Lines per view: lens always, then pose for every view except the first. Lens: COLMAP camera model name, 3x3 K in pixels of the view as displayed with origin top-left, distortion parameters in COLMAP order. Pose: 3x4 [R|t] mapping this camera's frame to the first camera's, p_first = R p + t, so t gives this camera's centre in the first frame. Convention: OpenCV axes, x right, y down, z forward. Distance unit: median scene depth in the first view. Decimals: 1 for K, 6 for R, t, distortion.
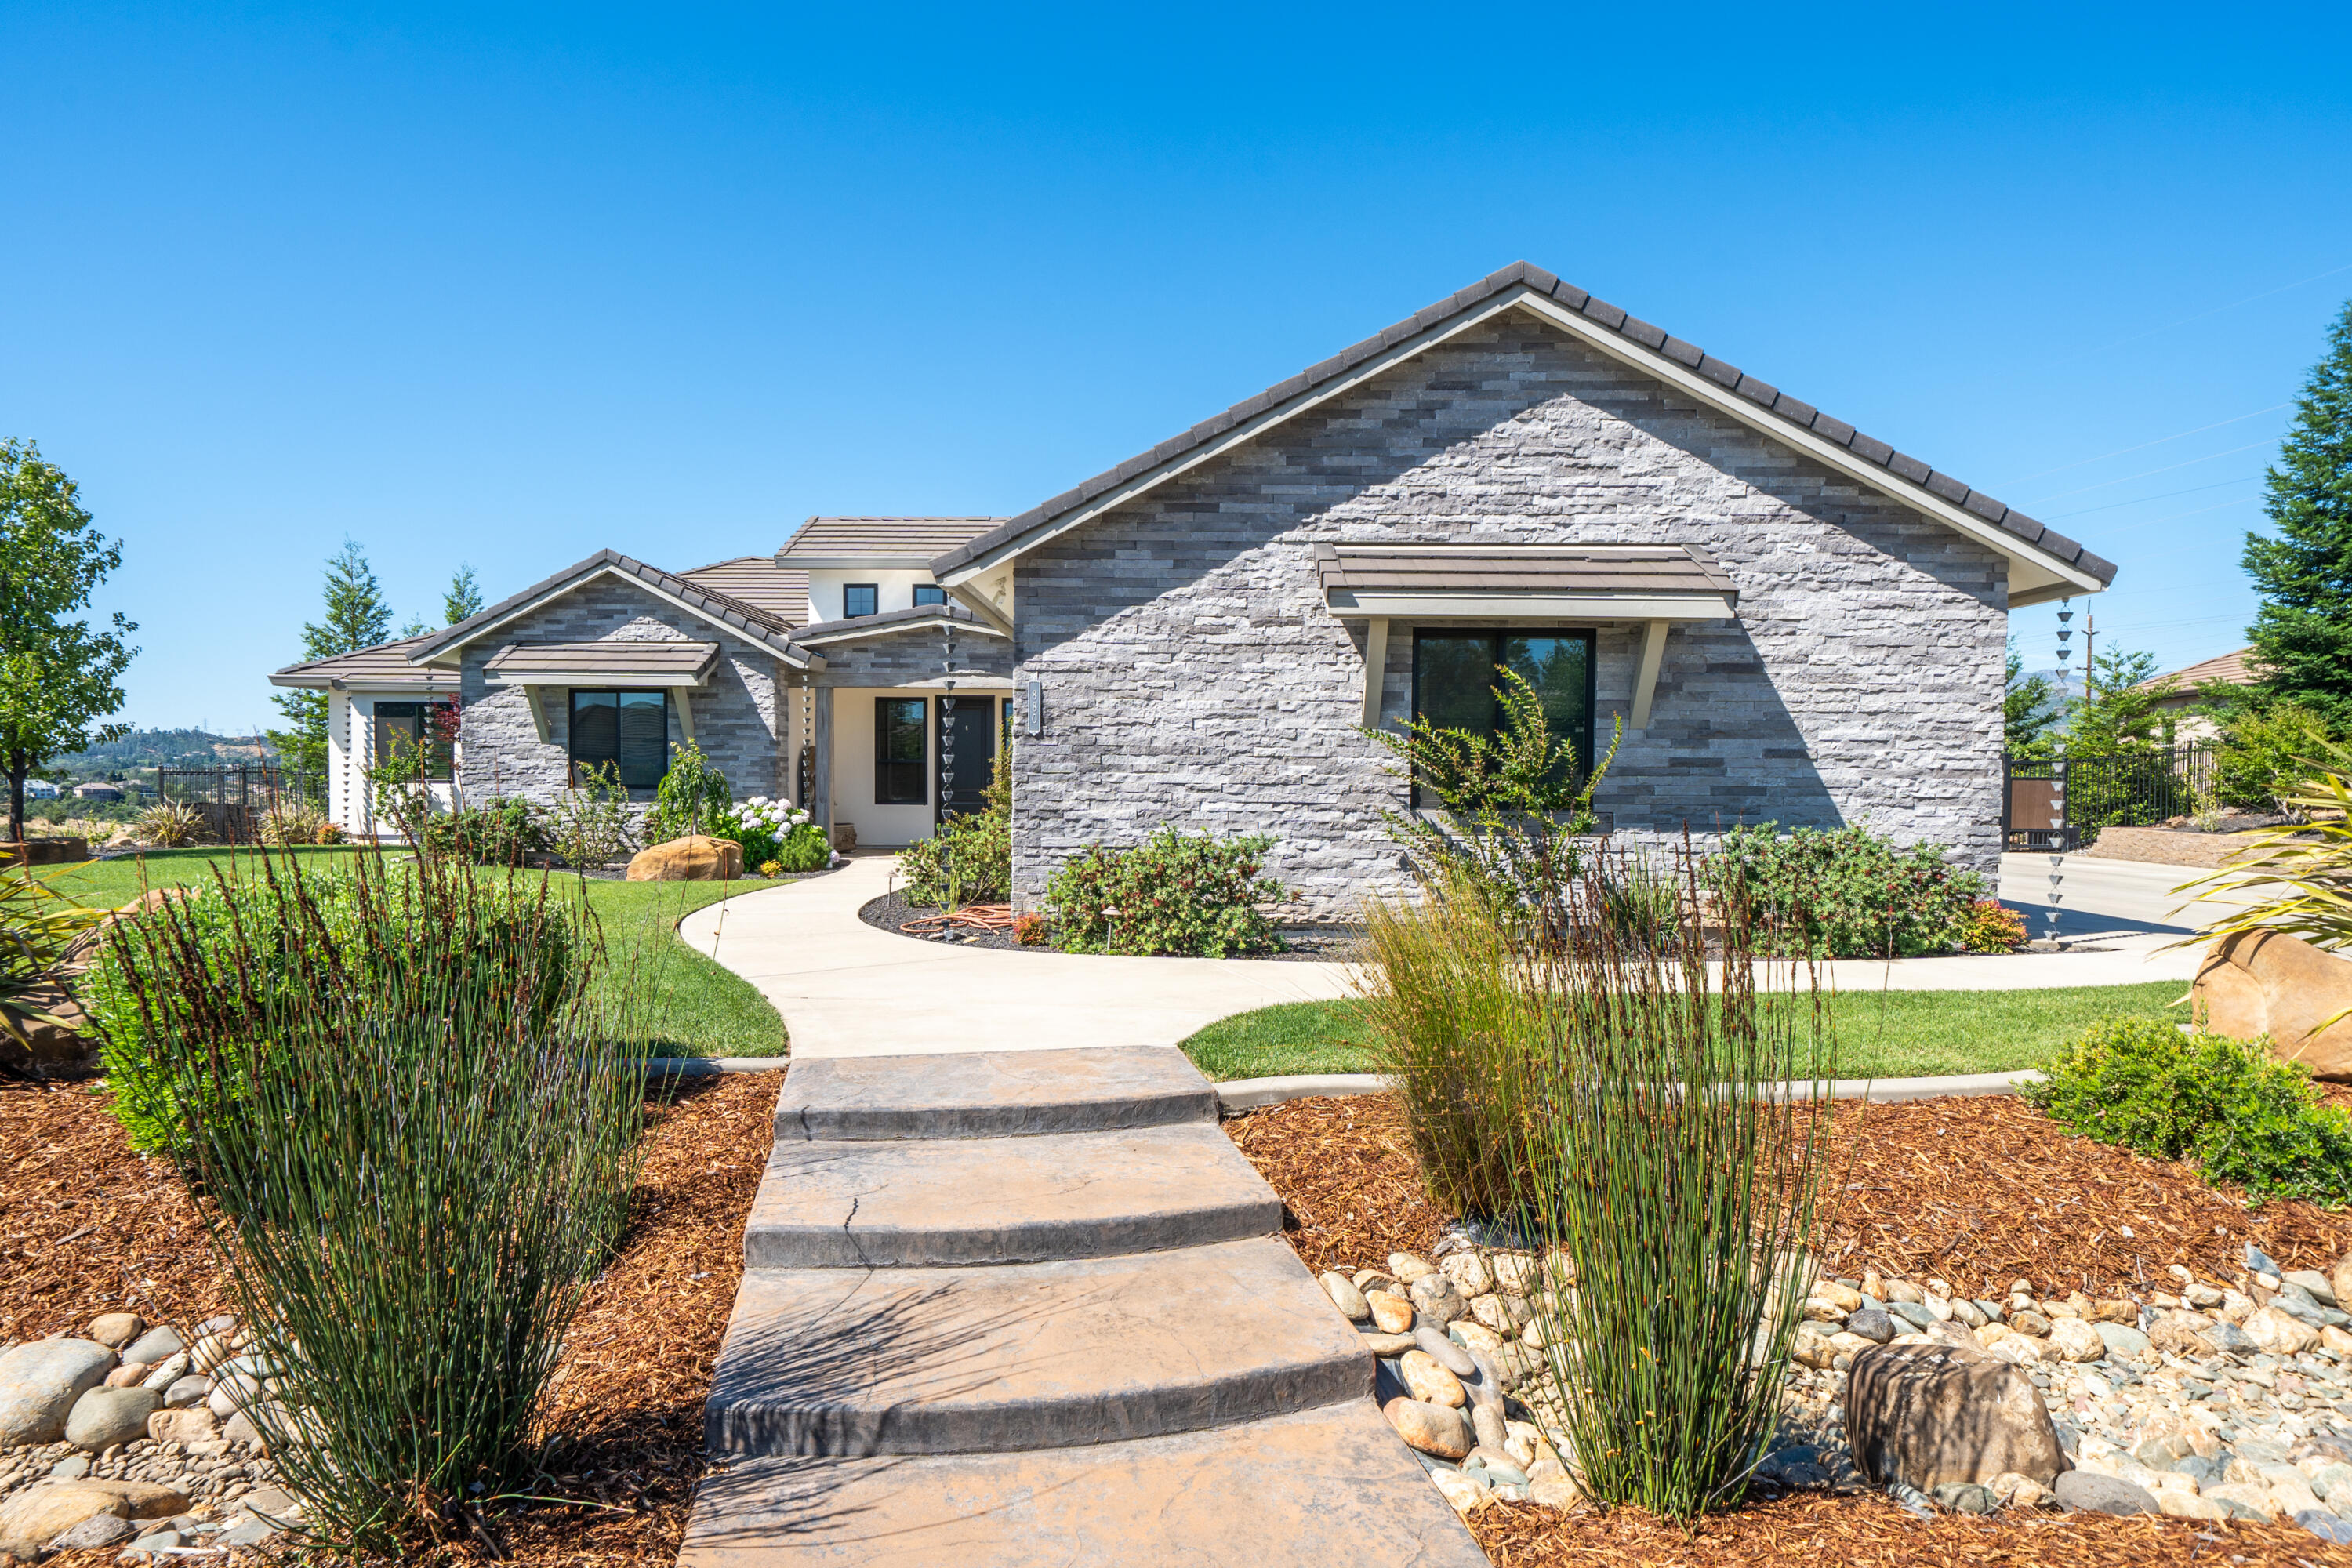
lens RADIAL K [[1155.3, 0, 1170.1], [0, 1155.3, 792.0], [0, 0, 1]] dist [-0.000750, 0.001282]
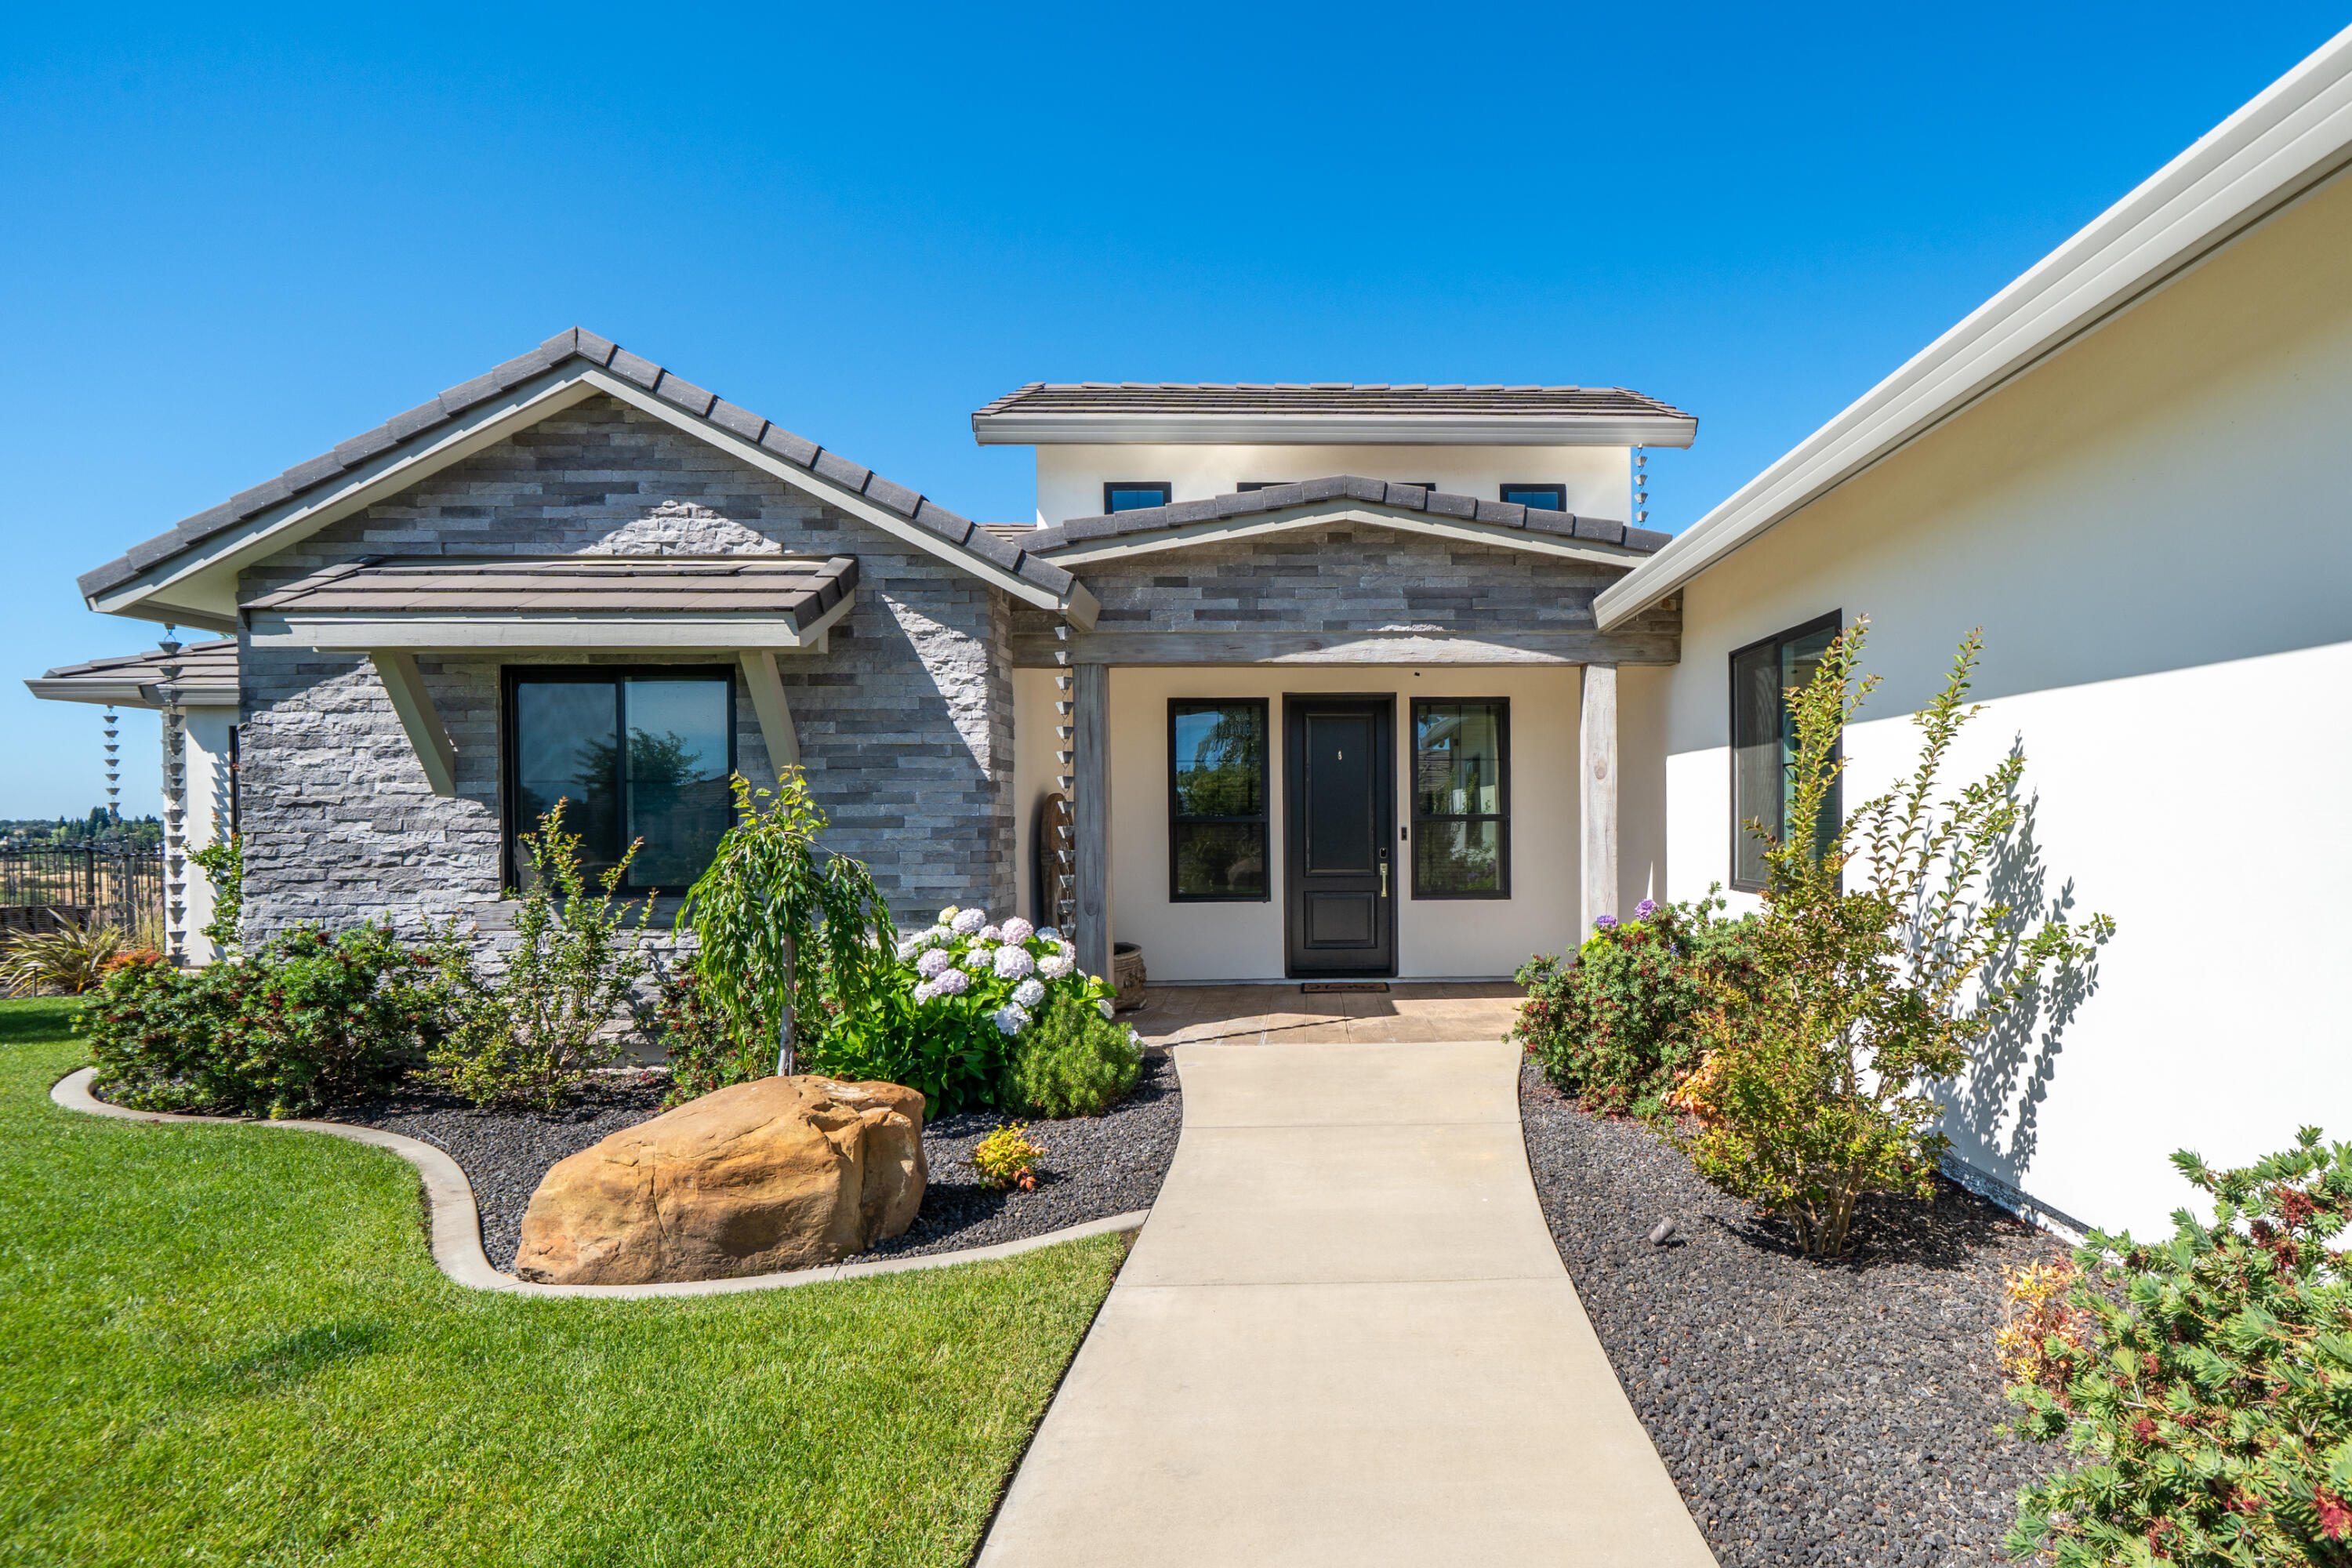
lens RADIAL K [[1051.3, 0, 1362.5], [0, 1051.3, 824.0], [0, 0, 1]] dist [0.000319, 0.000045]
pose [[0.998329, -0.016235, 0.055455, -0.409891], [0.016732, 0.999824, -0.008500, -0.040898], [-0.055307, 0.009414, 0.998425, 1.092563]]
